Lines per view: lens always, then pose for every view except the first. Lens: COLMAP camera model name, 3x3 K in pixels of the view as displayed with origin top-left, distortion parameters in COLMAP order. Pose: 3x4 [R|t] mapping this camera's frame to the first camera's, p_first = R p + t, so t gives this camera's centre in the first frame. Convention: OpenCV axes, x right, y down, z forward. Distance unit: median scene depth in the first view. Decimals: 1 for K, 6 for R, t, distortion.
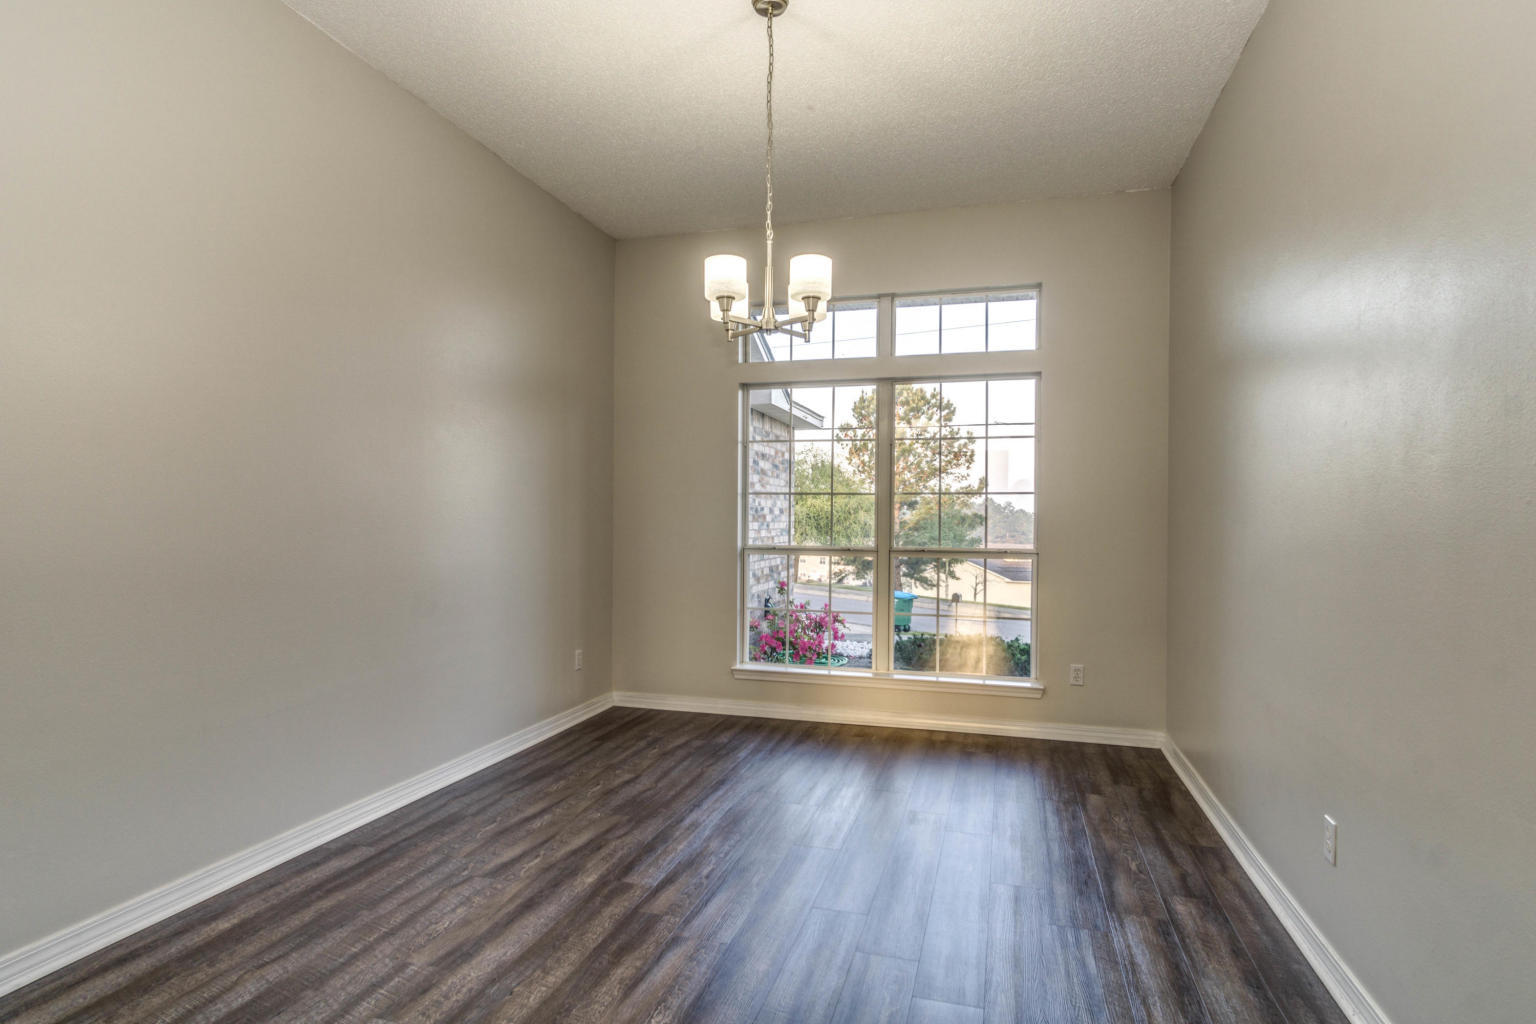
lens RADIAL K [[817.2, 0, 763.6], [0, 817.2, 522.5], [0, 0, 1]] dist [0.004881, 0.002450]
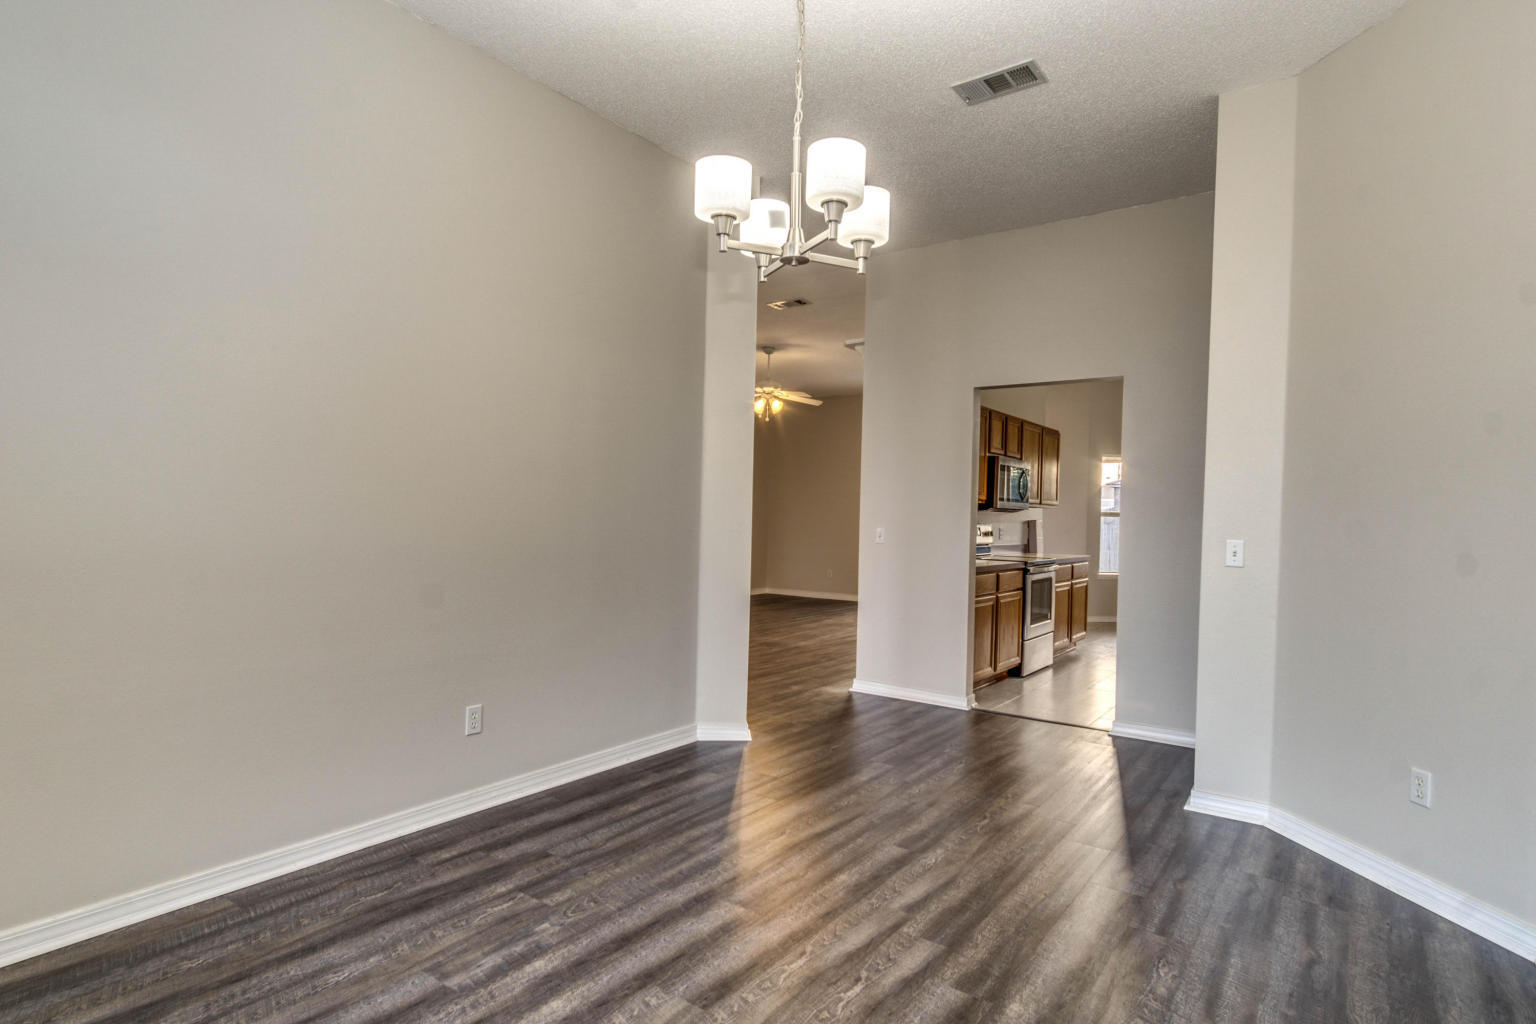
lens RADIAL K [[817.2, 0, 763.6], [0, 817.2, 522.5], [0, 0, 1]] dist [0.004881, 0.002450]
pose [[-0.938187, -0.036125, 0.344239, -0.262847], [-0.031353, 0.999320, 0.019422, -0.010623], [-0.344707, 0.007429, -0.938681, 1.957006]]
